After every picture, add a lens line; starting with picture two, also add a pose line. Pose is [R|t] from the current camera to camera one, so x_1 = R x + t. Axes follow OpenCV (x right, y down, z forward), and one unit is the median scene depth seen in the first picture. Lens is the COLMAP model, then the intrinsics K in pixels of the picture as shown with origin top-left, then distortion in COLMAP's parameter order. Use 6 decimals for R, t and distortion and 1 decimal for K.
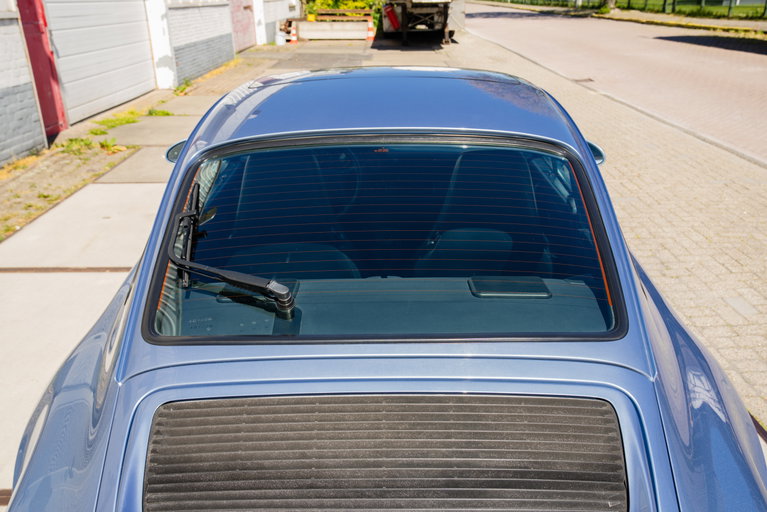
lens RADIAL K [[695.4, 0, 376.5], [0, 695.4, 251.3], [0, 0, 1]] dist [-0.025885, 0.099341]
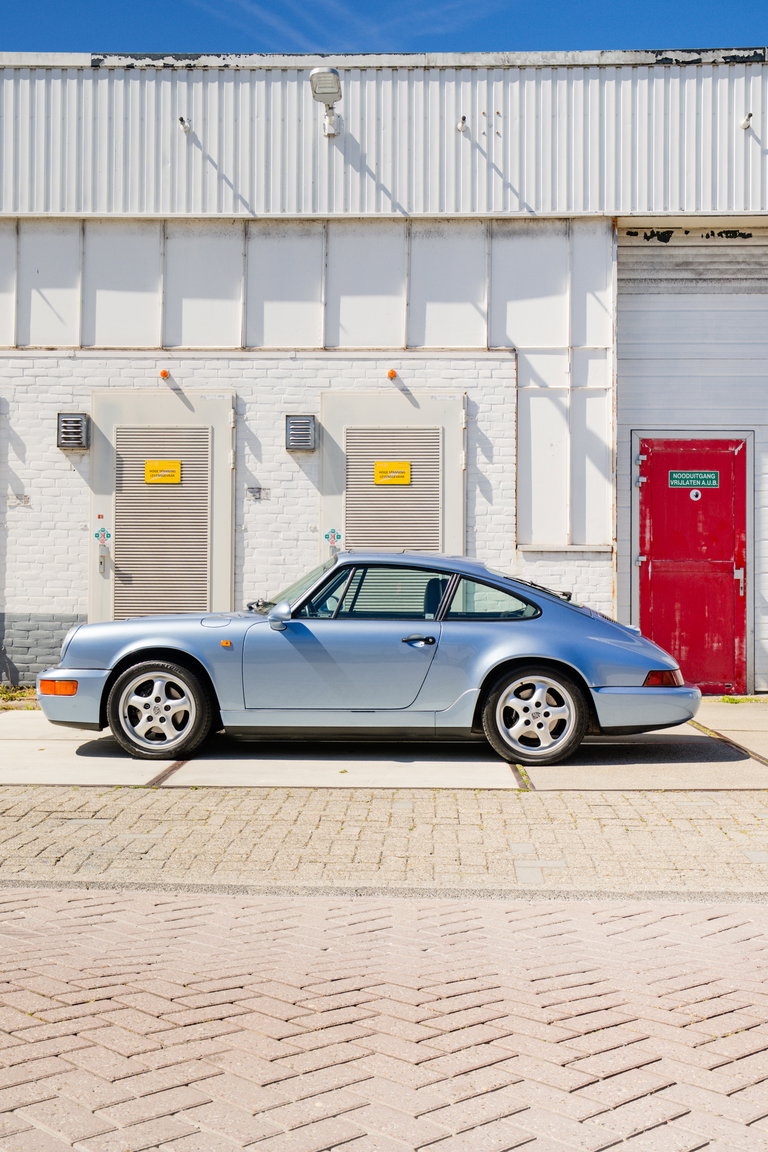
lens RADIAL K [[1347.6, 0, 379.1], [0, 1347.6, 579.0], [0, 0, 1]] dist [-0.004532, 0.000000]
pose [[-0.025921, 0.015133, -0.999549, 0.422173], [-0.356059, 0.934171, 0.023377, -0.076587], [0.934104, 0.356504, -0.018826, 0.249575]]
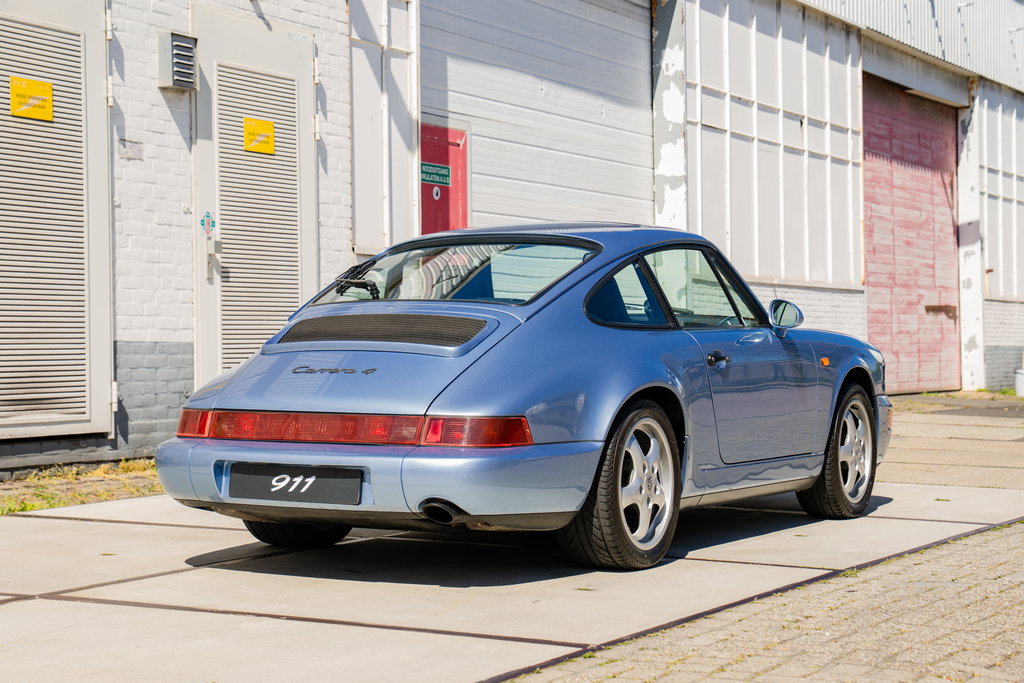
lens RADIAL K [[1970.1, 0, 477.5], [0, 1970.1, 317.9], [0, 0, 1]] dist [0.257588, 0.000000]
pose [[0.874444, 0.017457, -0.484812, 0.184921], [-0.188743, 0.932858, -0.306843, 0.117734], [0.446904, 0.359822, 0.819027, -0.220691]]
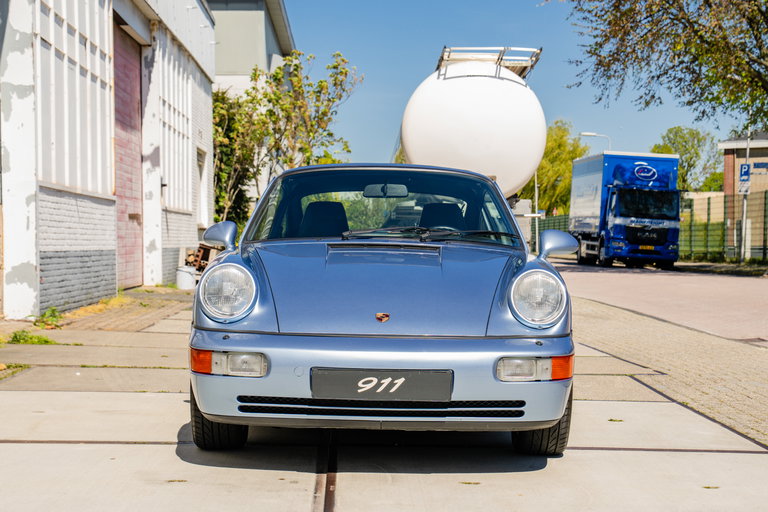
lens RADIAL K [[1517.0, 0, 394.1], [0, 1517.0, 285.5], [0, 0, 1]] dist [0.219225, 0.000000]
pose [[0.998636, 0.034658, 0.039053, -0.026787], [-0.020207, 0.946189, -0.322982, 0.079394], [-0.048146, 0.321752, 0.945599, -0.120385]]
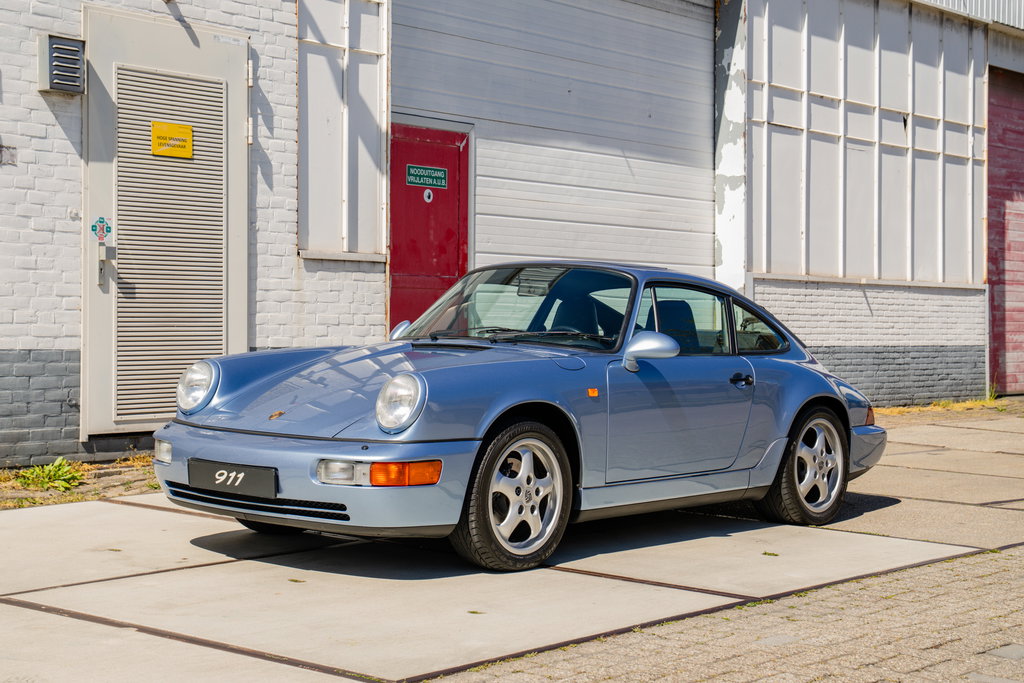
lens RADIAL K [[1687.6, 0, 437.4], [0, 1687.6, 306.9], [0, 0, 1]] dist [0.190951, 0.000000]
pose [[0.752826, 0.032140, -0.657434, 0.231221], [-0.259907, 0.932159, -0.252048, 0.047767], [0.604732, 0.360620, 0.710107, -0.071504]]
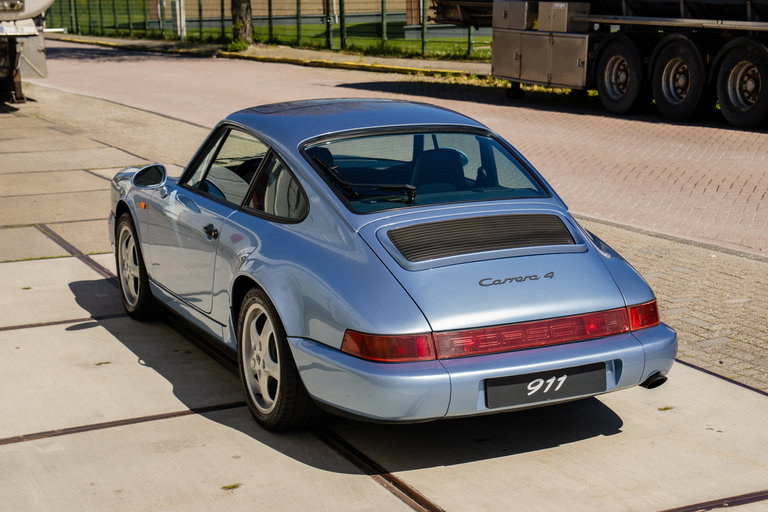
lens RADIAL K [[1358.7, 0, 404.5], [0, 1358.7, 270.2], [0, 0, 1]] dist [0.199173, 0.000000]
pose [[0.898253, -0.083651, 0.431444, -0.133260], [0.155776, 0.978581, -0.134586, 0.058057], [-0.410945, 0.188100, 0.892044, -0.180192]]
